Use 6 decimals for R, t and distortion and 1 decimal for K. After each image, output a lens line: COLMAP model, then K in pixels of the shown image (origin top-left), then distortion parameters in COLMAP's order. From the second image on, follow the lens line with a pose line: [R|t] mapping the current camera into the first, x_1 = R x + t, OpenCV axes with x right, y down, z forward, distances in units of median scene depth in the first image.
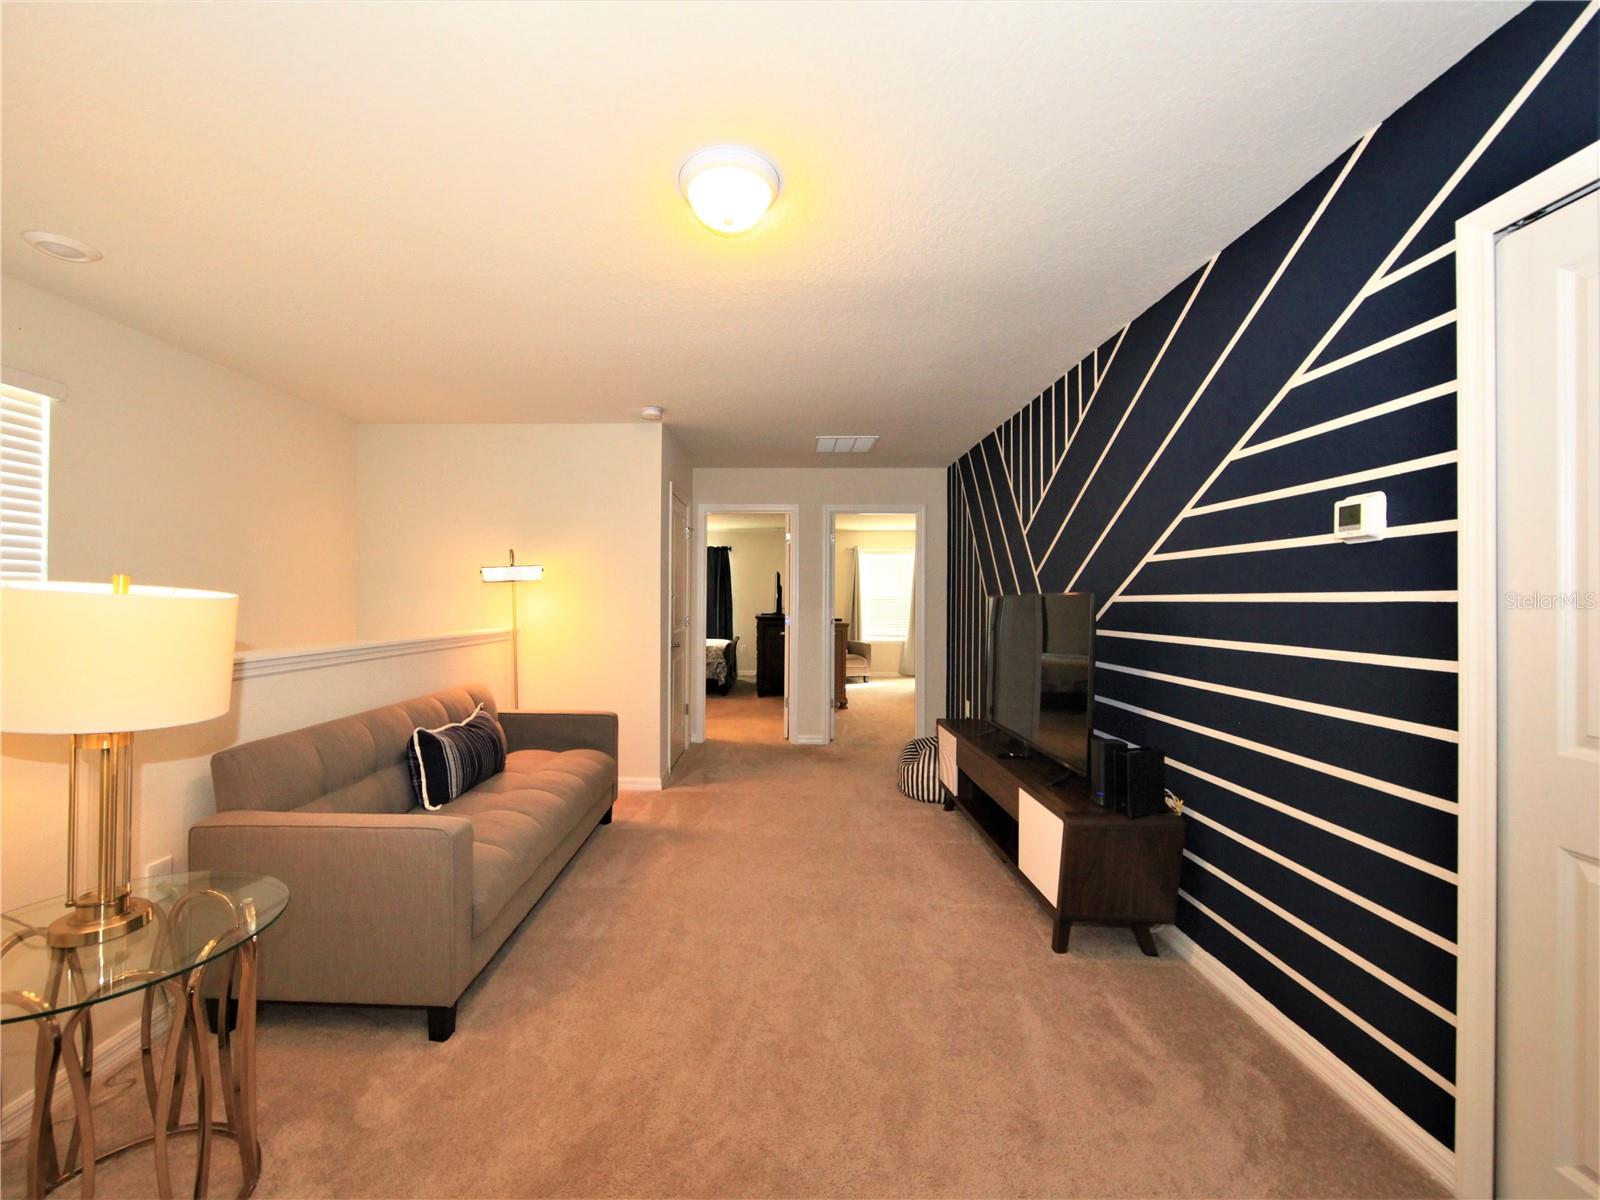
lens RADIAL K [[638.9, 0, 800.0], [0, 638.9, 600.0], [0, 0, 1]] dist [0.057560, -0.011893]
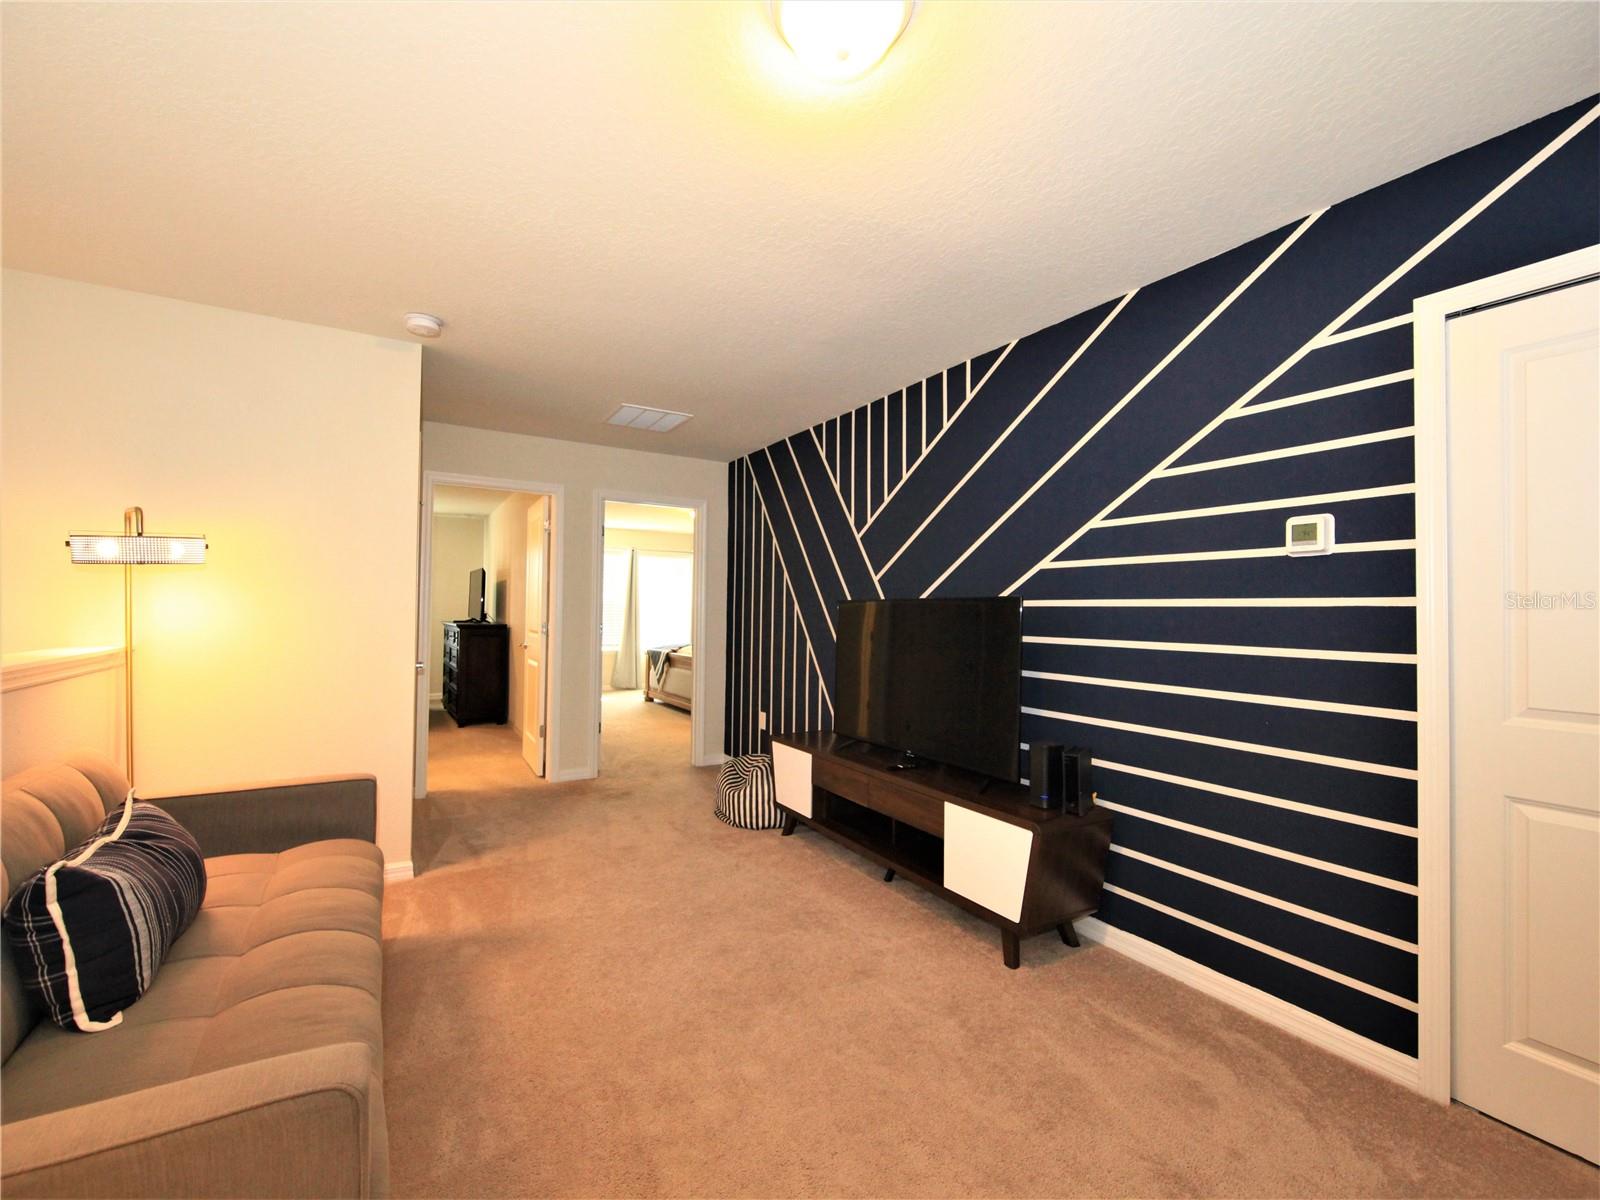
lens RADIAL K [[653.0, 0, 800.0], [0, 653.0, 600.0], [0, 0, 1]] dist [0.025268, -0.000279]
pose [[0.864066, 0.011961, 0.503236, -0.371211], [-0.006827, 0.999904, -0.012045, 0.008396], [-0.503332, 0.006972, 0.864065, 0.308346]]
